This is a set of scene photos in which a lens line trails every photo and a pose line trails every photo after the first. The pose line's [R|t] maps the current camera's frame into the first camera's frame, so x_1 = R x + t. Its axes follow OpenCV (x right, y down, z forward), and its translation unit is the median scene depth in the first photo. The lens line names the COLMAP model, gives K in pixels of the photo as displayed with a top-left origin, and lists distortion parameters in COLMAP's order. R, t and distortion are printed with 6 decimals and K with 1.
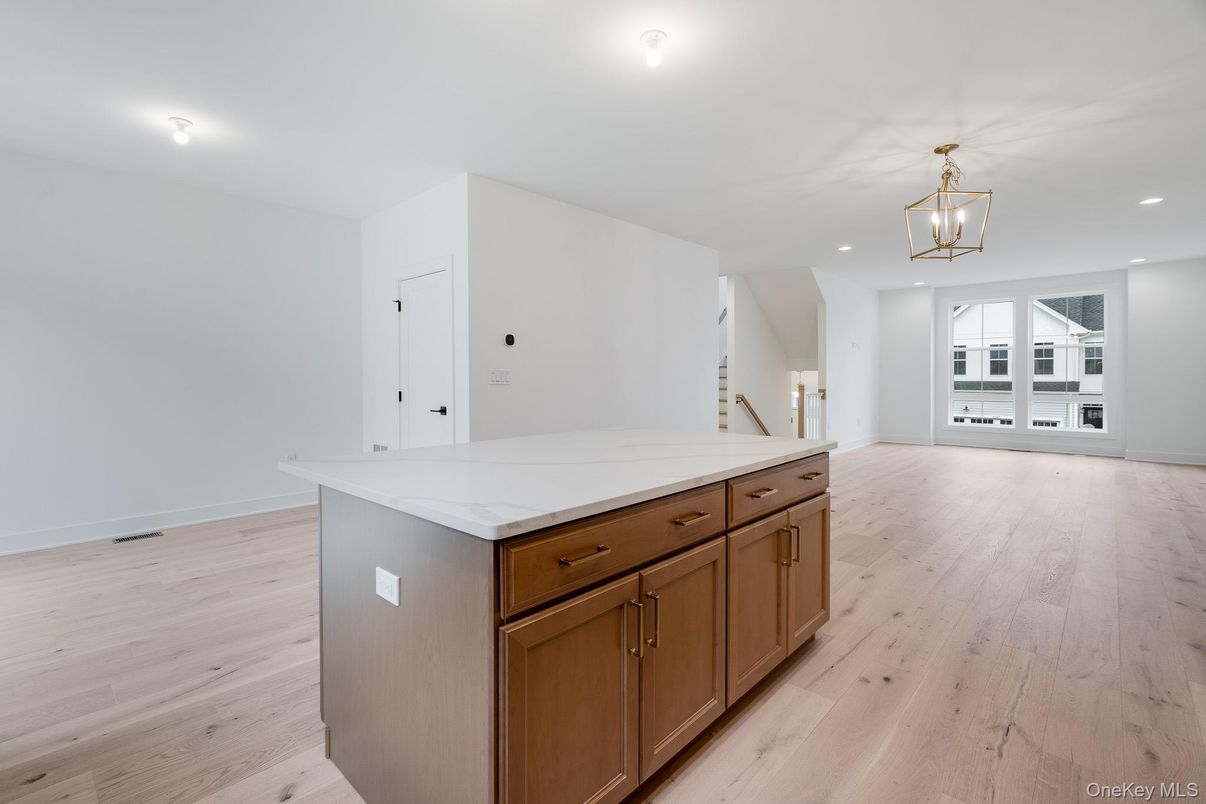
lens RADIAL K [[547.8, 0, 589.1], [0, 547.8, 380.7], [0, 0, 1]] dist [-0.000833, 0.000019]
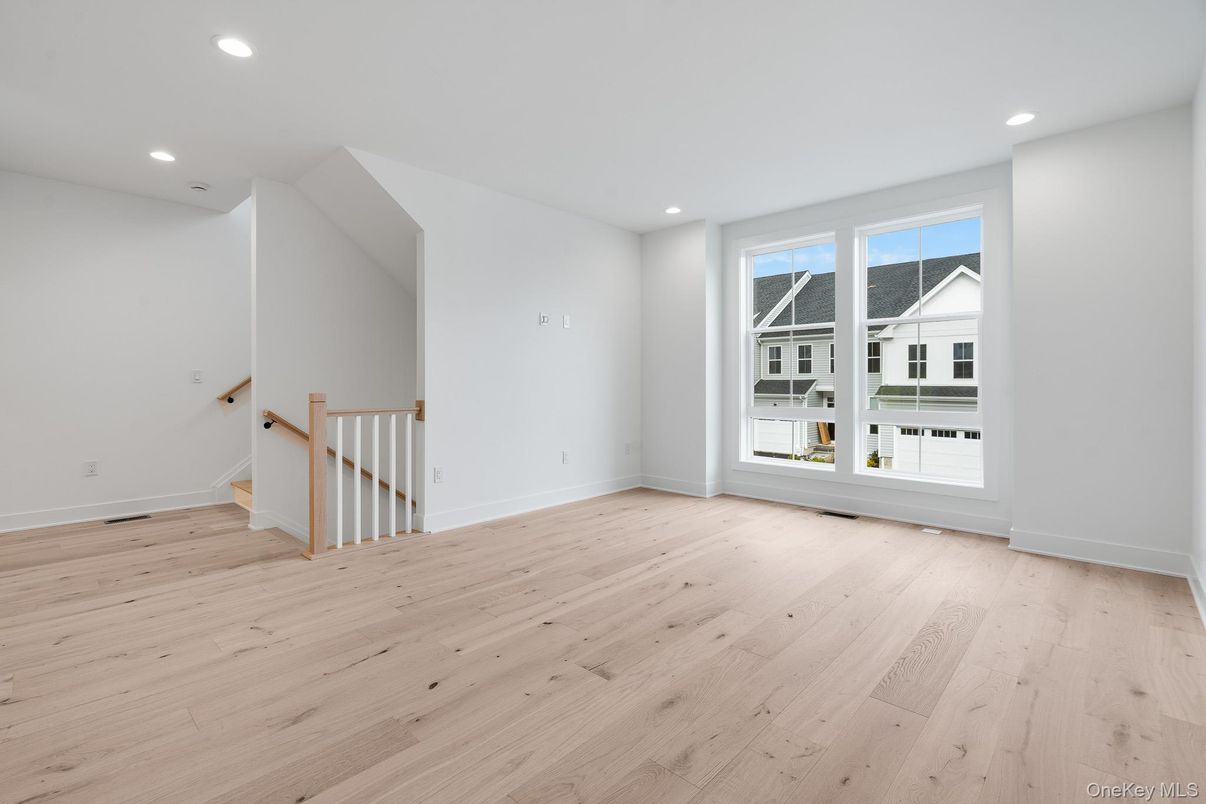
lens RADIAL K [[545.2, 0, 593.4], [0, 545.2, 383.2], [0, 0, 1]] dist [-0.009942, 0.000166]
pose [[0.999980, 0.002511, -0.005853, 1.136486], [-0.002528, 0.999993, -0.002913, 0.001550], [0.005846, 0.002928, 0.999979, 0.960050]]
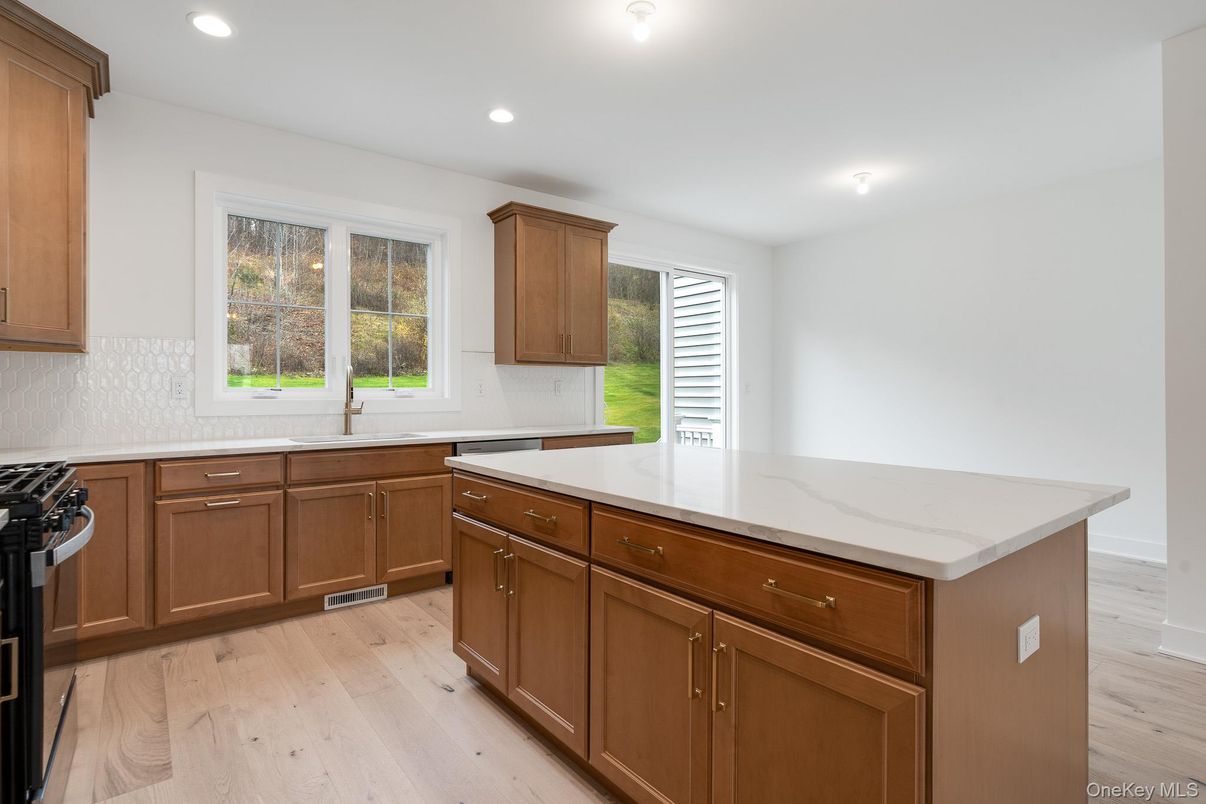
lens RADIAL K [[591.8, 0, 585.9], [0, 591.8, 388.3], [0, 0, 1]] dist [-0.003187, -0.000129]
pose [[-0.162484, -0.002388, -0.986708, 0.499226], [-0.004498, 0.999988, -0.001679, 0.000325], [0.986701, 0.004165, -0.162492, 0.480760]]
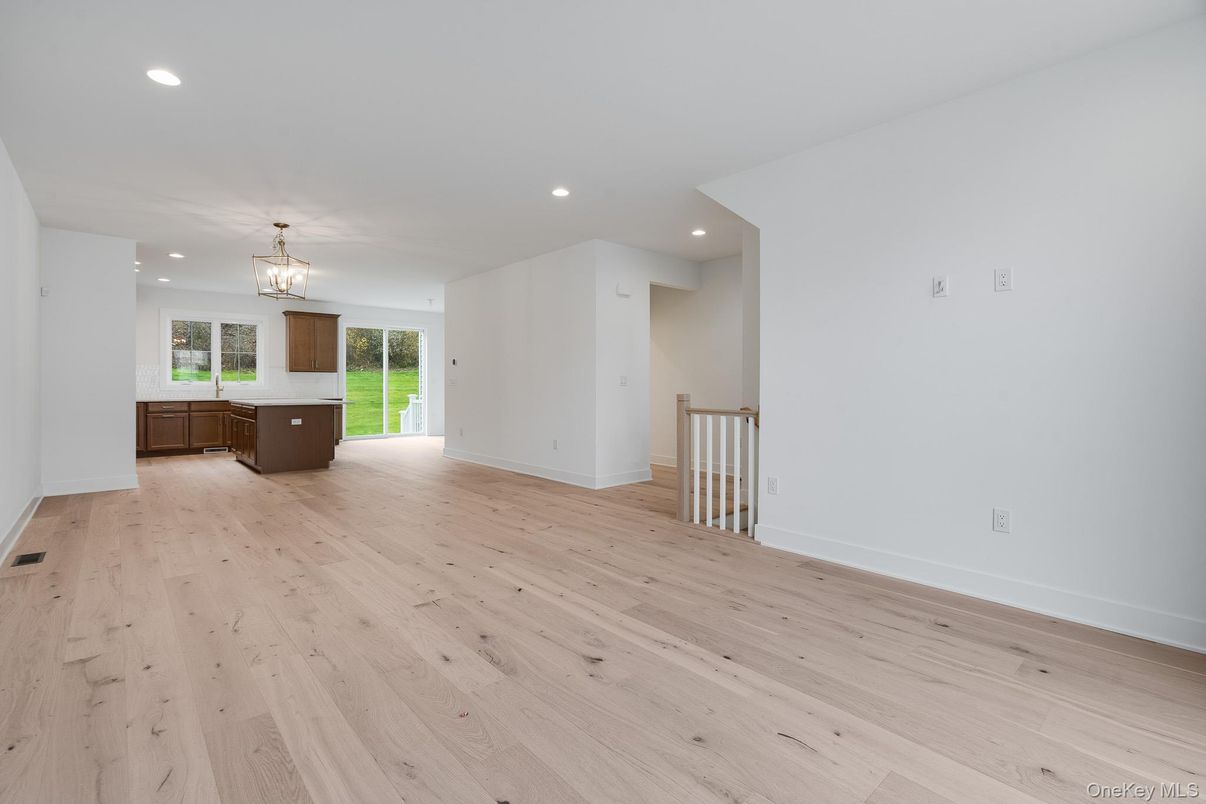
lens RADIAL K [[545.2, 0, 593.4], [0, 545.2, 383.2], [0, 0, 1]] dist [-0.009942, 0.000166]
pose [[-0.085126, 0.000077, -0.996370, 1.785152], [-0.007844, 0.999969, 0.000747, -0.005210], [0.996339, 0.007879, -0.085123, 1.719935]]
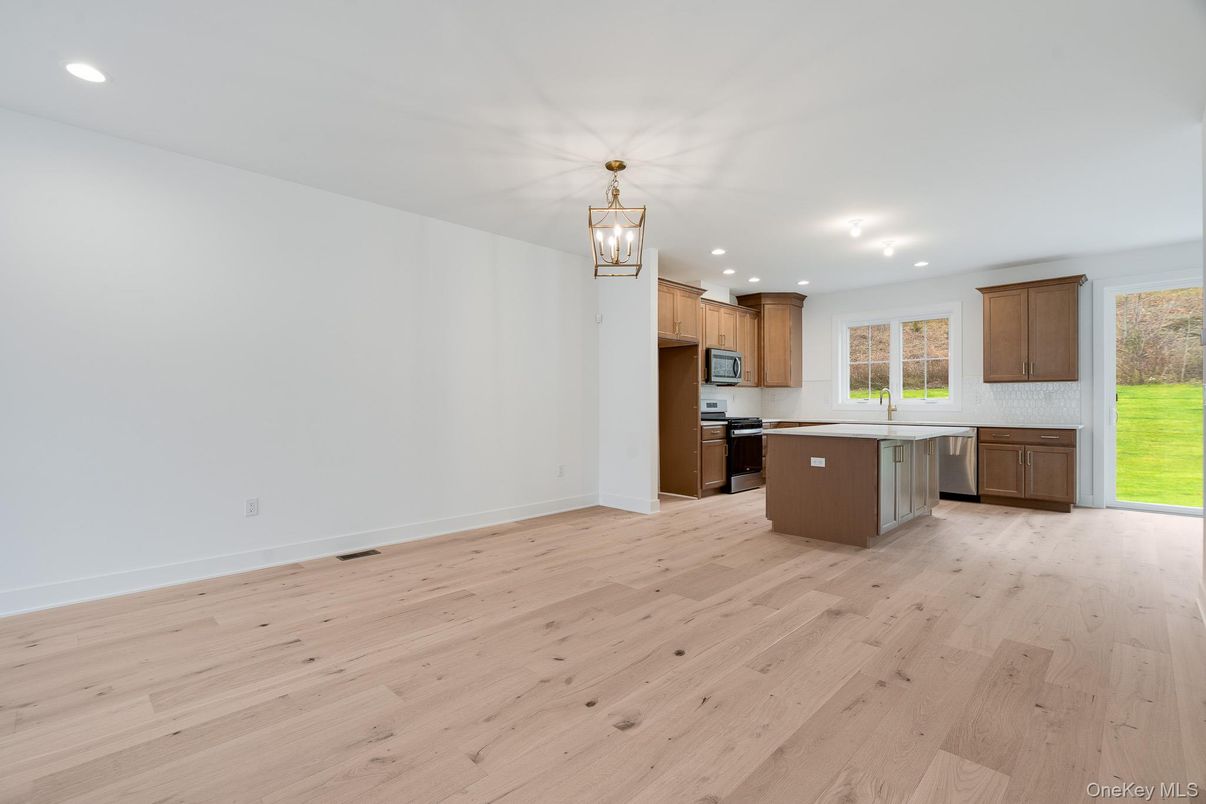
lens RADIAL K [[539.1, 0, 594.1], [0, 539.1, 402.7], [0, 0, 1]] dist [-0.003220, -0.000305]
pose [[-0.999535, 0.003167, 0.030328, 0.582270], [0.003421, 0.999959, 0.008335, -0.003942], [-0.030301, 0.008435, -0.999505, 1.730389]]
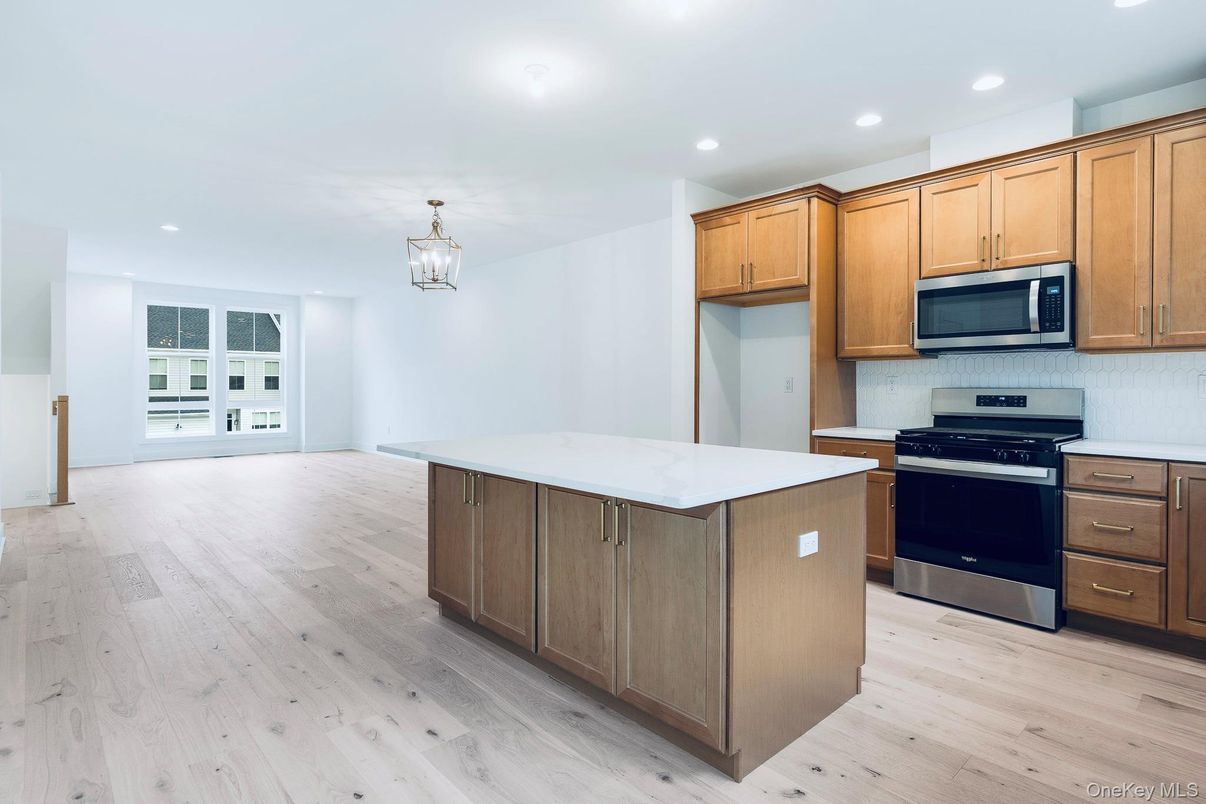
lens RADIAL K [[616.9, 0, 588.9], [0, 616.9, 387.7], [0, 0, 1]] dist [-0.000493, 0.000567]
pose [[0.074210, -0.003322, 0.997237, -0.639276], [0.003436, 0.999989, 0.003076, -0.003444], [-0.997237, 0.003198, 0.074221, 0.478814]]
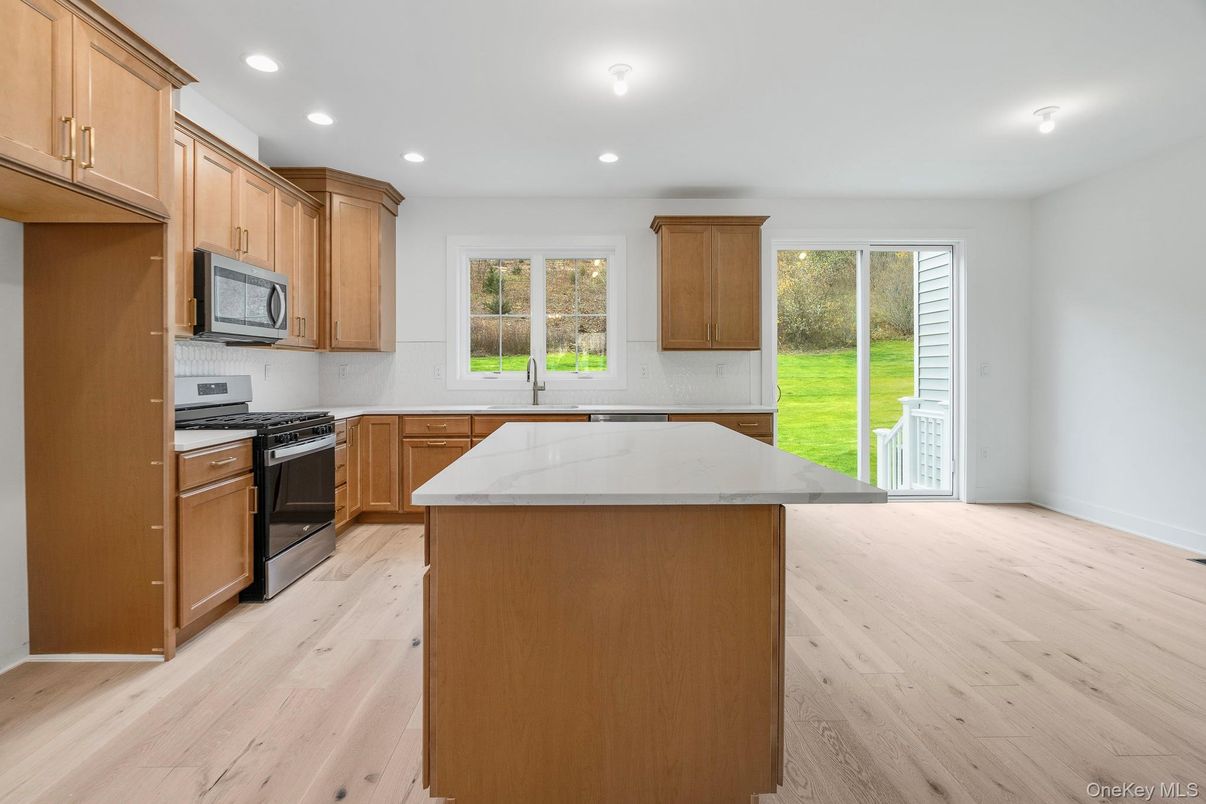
lens RADIAL K [[555.4, 0, 592.6], [0, 555.4, 368.6], [0, 0, 1]] dist [-0.002815, 0.000044]
pose [[-0.711863, 0.003790, -0.702309, 0.419596], [-0.001309, 0.999977, 0.006723, -0.014017], [0.702318, 0.005705, -0.711841, 0.892589]]
